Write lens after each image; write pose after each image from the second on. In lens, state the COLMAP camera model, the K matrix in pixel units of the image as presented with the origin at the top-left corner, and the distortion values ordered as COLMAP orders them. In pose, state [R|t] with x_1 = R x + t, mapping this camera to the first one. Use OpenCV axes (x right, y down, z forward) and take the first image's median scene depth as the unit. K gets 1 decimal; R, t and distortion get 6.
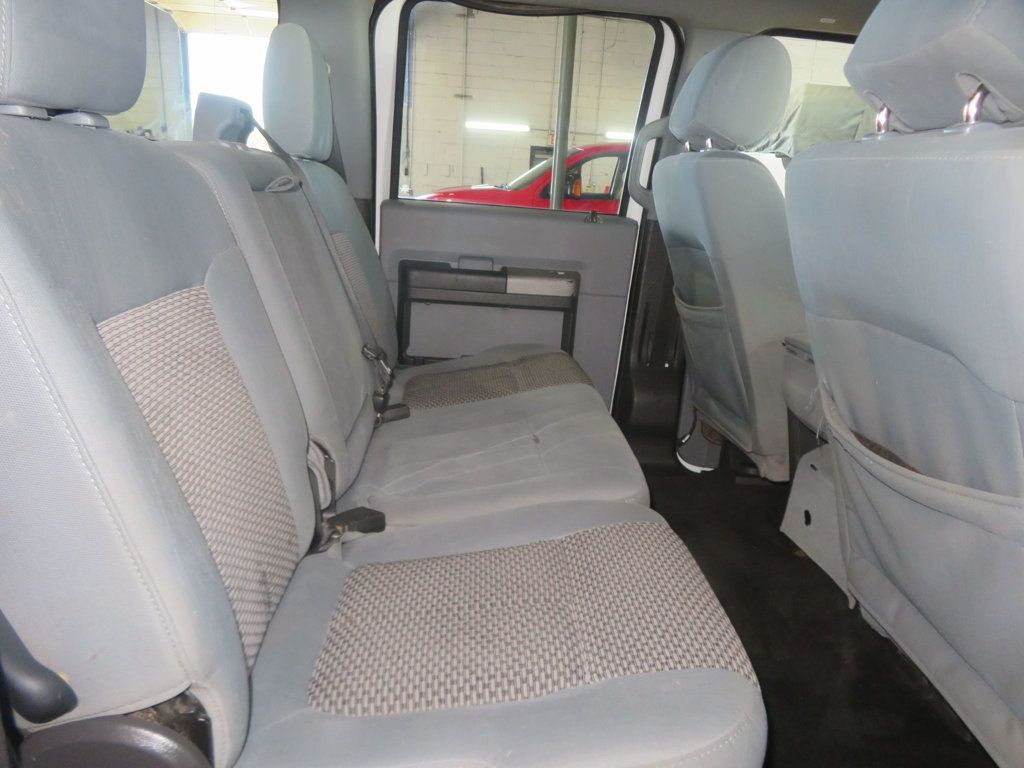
lens RADIAL K [[736.8, 0, 512.0], [0, 736.8, 384.0], [0, 0, 1]] dist [-0.009180, 0.006255]
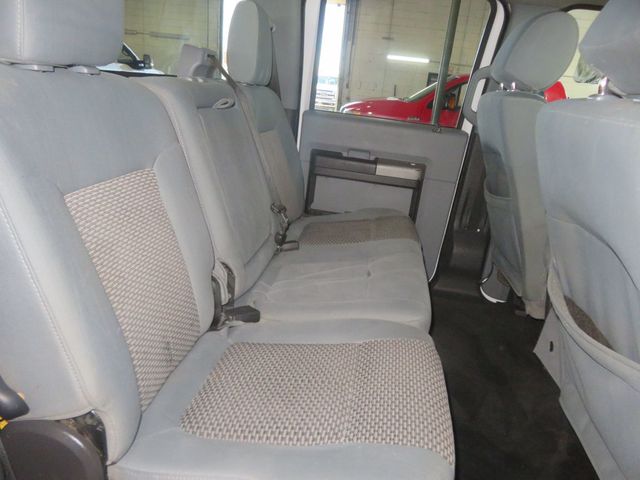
lens RADIAL K [[461.4, 0, 320.0], [0, 461.4, 240.0], [0, 0, 1]] dist [0.002478, 0.001998]
pose [[0.979447, 0.100627, -0.174810, 0.080619], [-0.093181, 0.994377, 0.050312, -0.031013], [0.178890, -0.032989, 0.983316, 0.013774]]
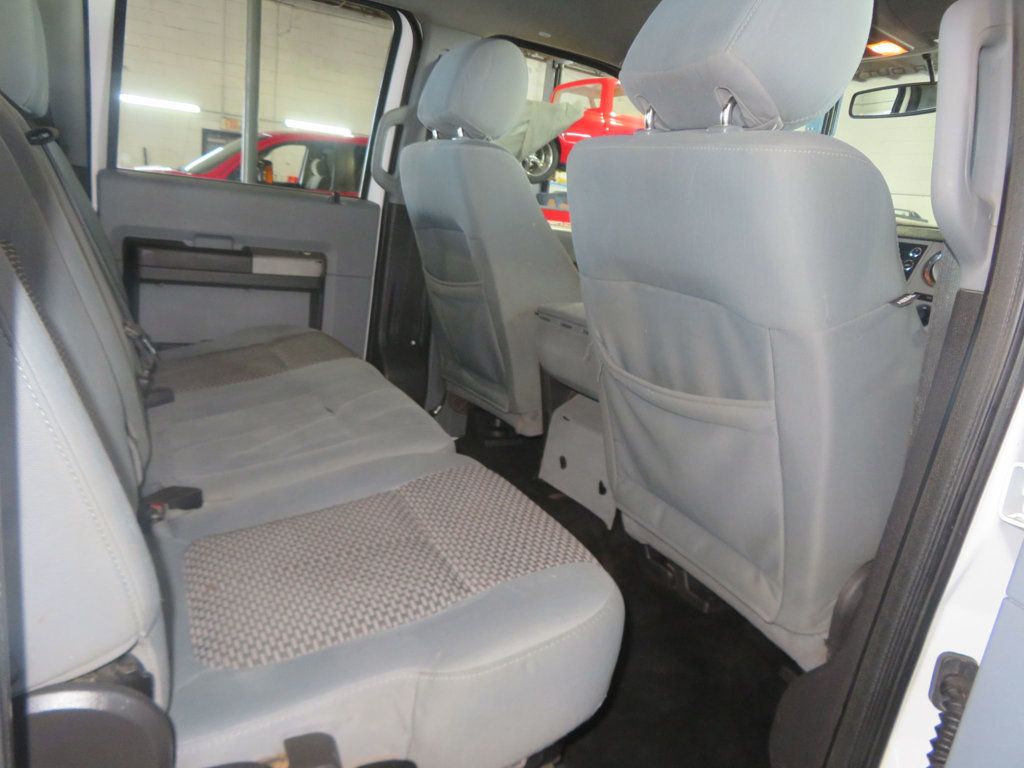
lens RADIAL K [[732.3, 0, 512.0], [0, 732.3, 384.0], [0, 0, 1]] dist [-0.004621, 0.002452]
pose [[0.912558, -0.057081, 0.404944, -0.122538], [0.053612, 0.998363, 0.019913, 0.027834], [-0.405418, 0.003538, 0.914125, -0.024215]]
